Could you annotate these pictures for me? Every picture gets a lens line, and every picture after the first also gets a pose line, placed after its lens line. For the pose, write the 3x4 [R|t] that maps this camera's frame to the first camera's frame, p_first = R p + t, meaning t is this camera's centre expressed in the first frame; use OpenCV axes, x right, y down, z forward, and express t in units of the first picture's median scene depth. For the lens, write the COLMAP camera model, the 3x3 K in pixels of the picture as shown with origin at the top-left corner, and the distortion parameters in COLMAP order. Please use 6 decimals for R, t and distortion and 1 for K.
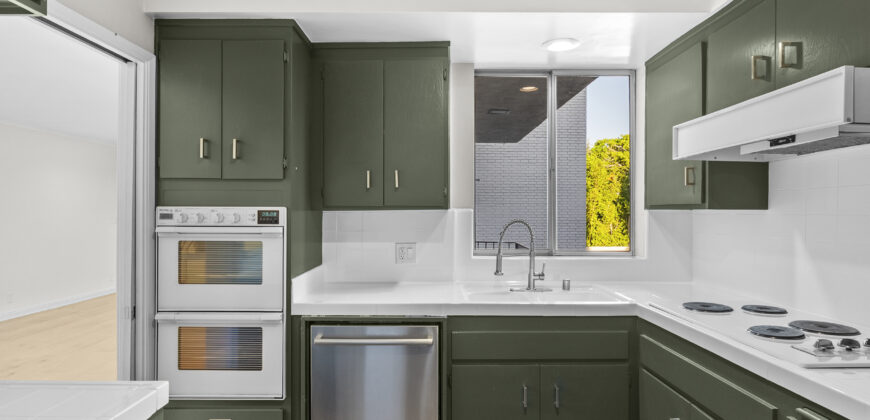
lens RADIAL K [[471.2, 0, 432.5], [0, 471.2, 213.0], [0, 0, 1]] dist [0.000815, 0.000518]
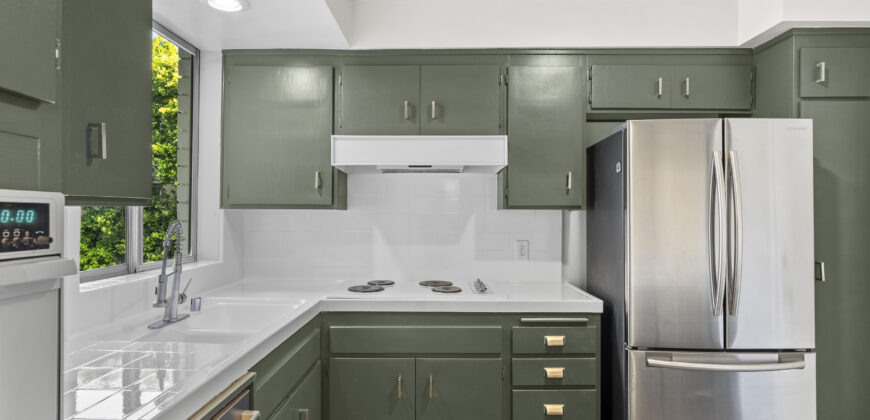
lens RADIAL K [[471.2, 0, 432.5], [0, 471.2, 213.0], [0, 0, 1]] dist [0.000815, 0.000518]
pose [[0.011344, -0.000312, 0.999936, -0.611403], [0.003234, 0.999995, 0.000276, 0.001691], [-0.999930, 0.003231, 0.011345, 0.747816]]
